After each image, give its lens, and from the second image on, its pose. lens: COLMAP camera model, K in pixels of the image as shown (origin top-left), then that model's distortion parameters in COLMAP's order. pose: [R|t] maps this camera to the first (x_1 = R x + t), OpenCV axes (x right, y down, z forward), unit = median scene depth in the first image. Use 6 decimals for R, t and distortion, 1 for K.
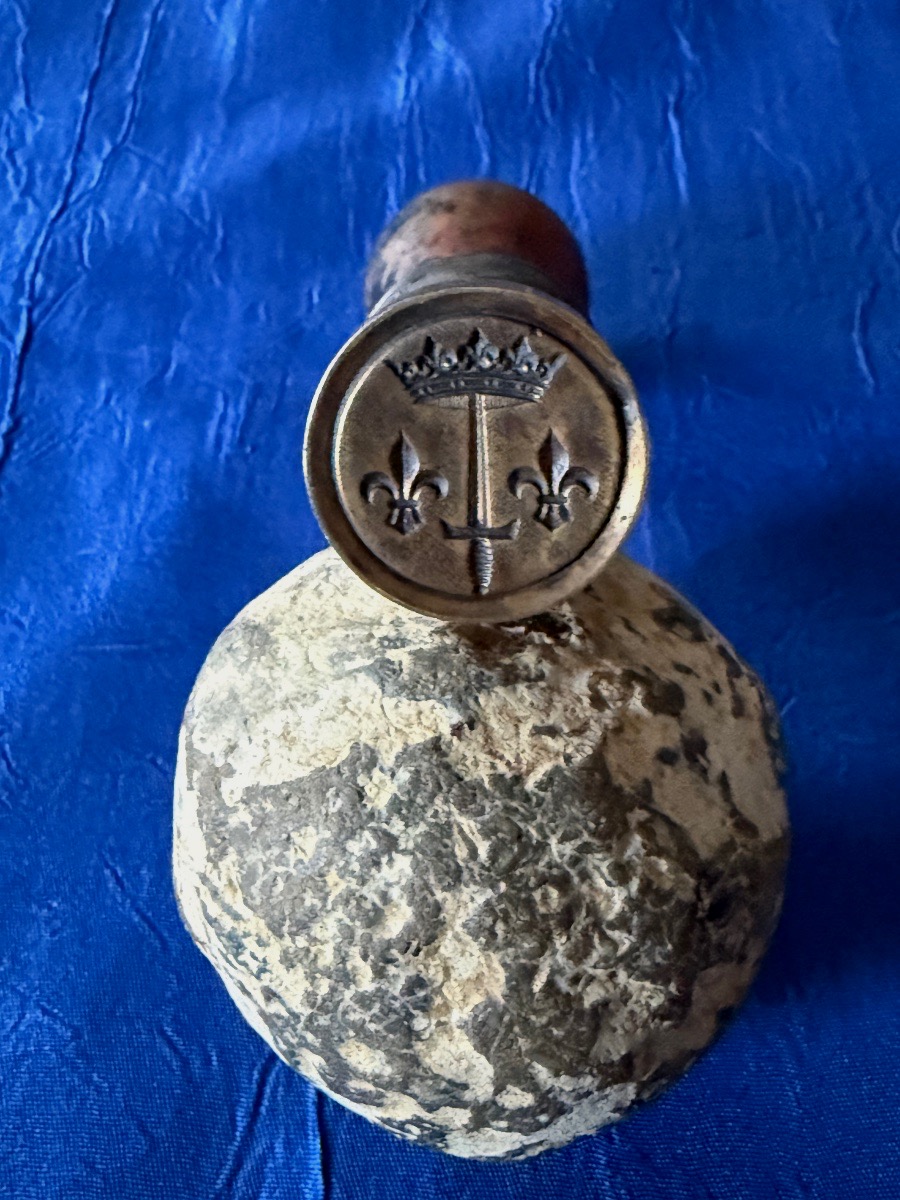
lens RADIAL K [[1384.7, 0, 450.0], [0, 1384.7, 600.0], [0, 0, 1]] dist [-0.016446, -0.024928]
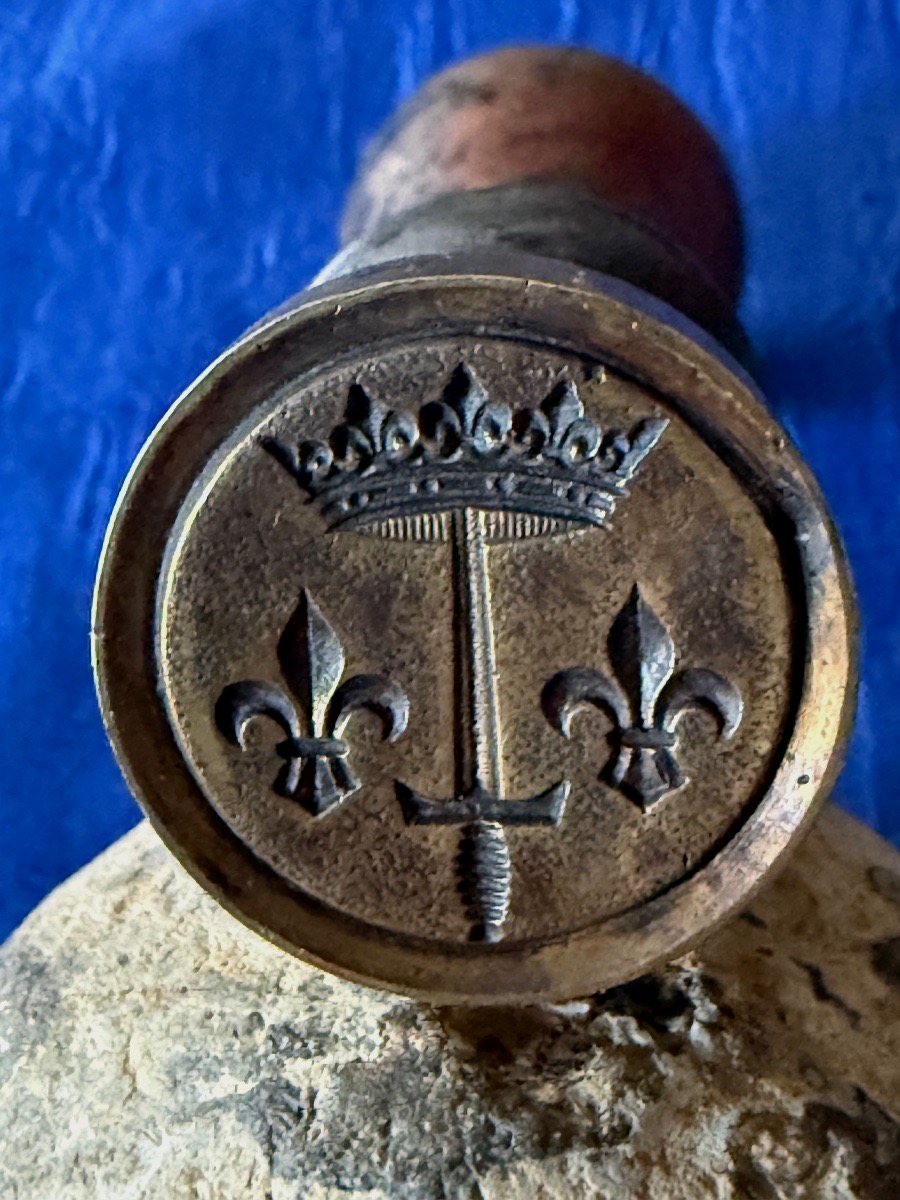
lens RADIAL K [[2231.9, 0, 450.0], [0, 2231.9, 600.0], [0, 0, 1]] dist [0.004573, -0.271877]
pose [[0.999089, -0.010496, -0.041375, 0.040677], [0.008274, 0.998533, -0.053517, -0.075917], [0.041876, 0.053125, 0.997709, 0.263815]]
